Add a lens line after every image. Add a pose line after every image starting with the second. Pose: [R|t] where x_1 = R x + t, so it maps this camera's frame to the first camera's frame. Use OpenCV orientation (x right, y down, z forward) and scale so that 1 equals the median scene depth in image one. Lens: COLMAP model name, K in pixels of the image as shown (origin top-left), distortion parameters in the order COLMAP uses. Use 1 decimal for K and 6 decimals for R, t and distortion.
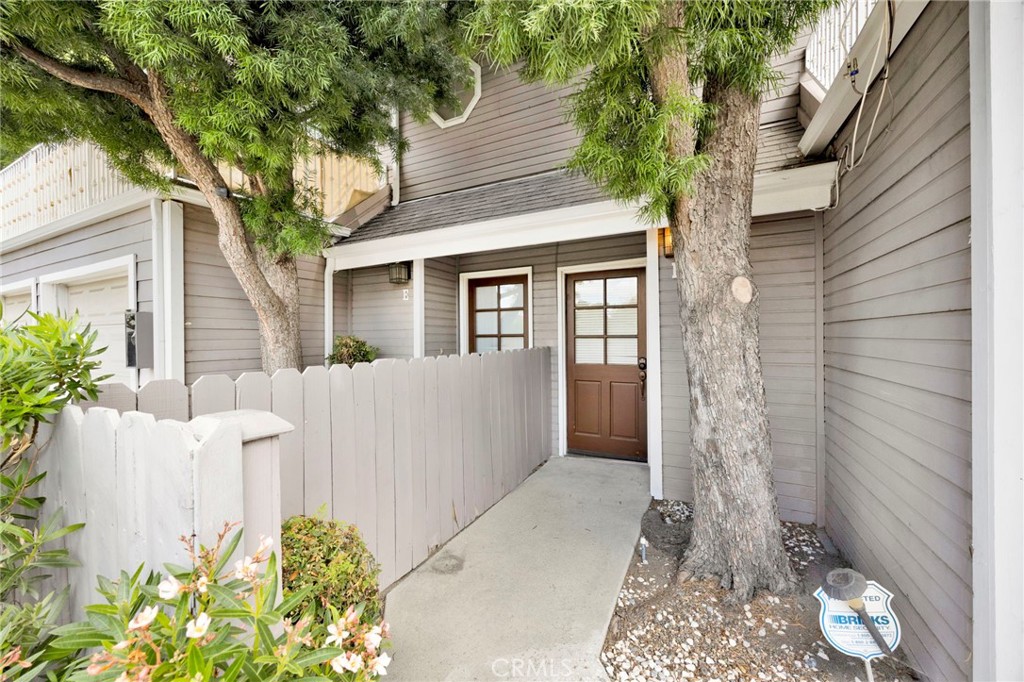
lens RADIAL K [[396.1, 0, 516.4], [0, 396.1, 339.2], [0, 0, 1]] dist [-0.002607, 0.000140]
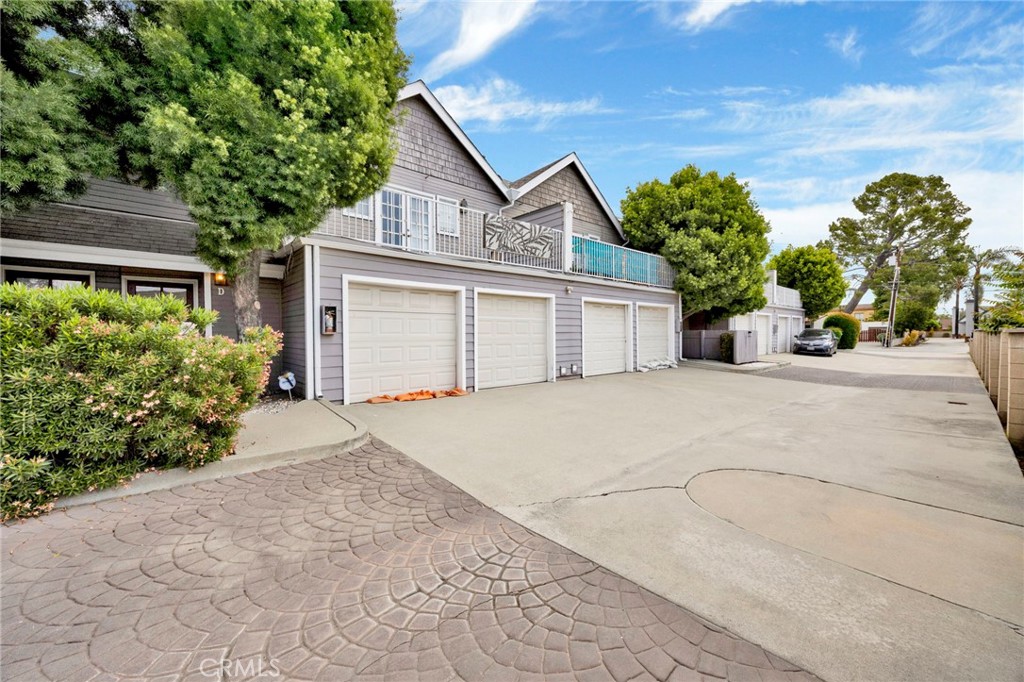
lens RADIAL K [[396.1, 0, 512.9], [0, 396.1, 344.3], [0, 0, 1]] dist [-0.002607, 0.000140]
pose [[0.394284, -0.008879, 0.918946, -1.429959], [0.007601, 0.999951, 0.006400, 0.173200], [-0.918957, 0.004461, 0.394332, -1.986778]]
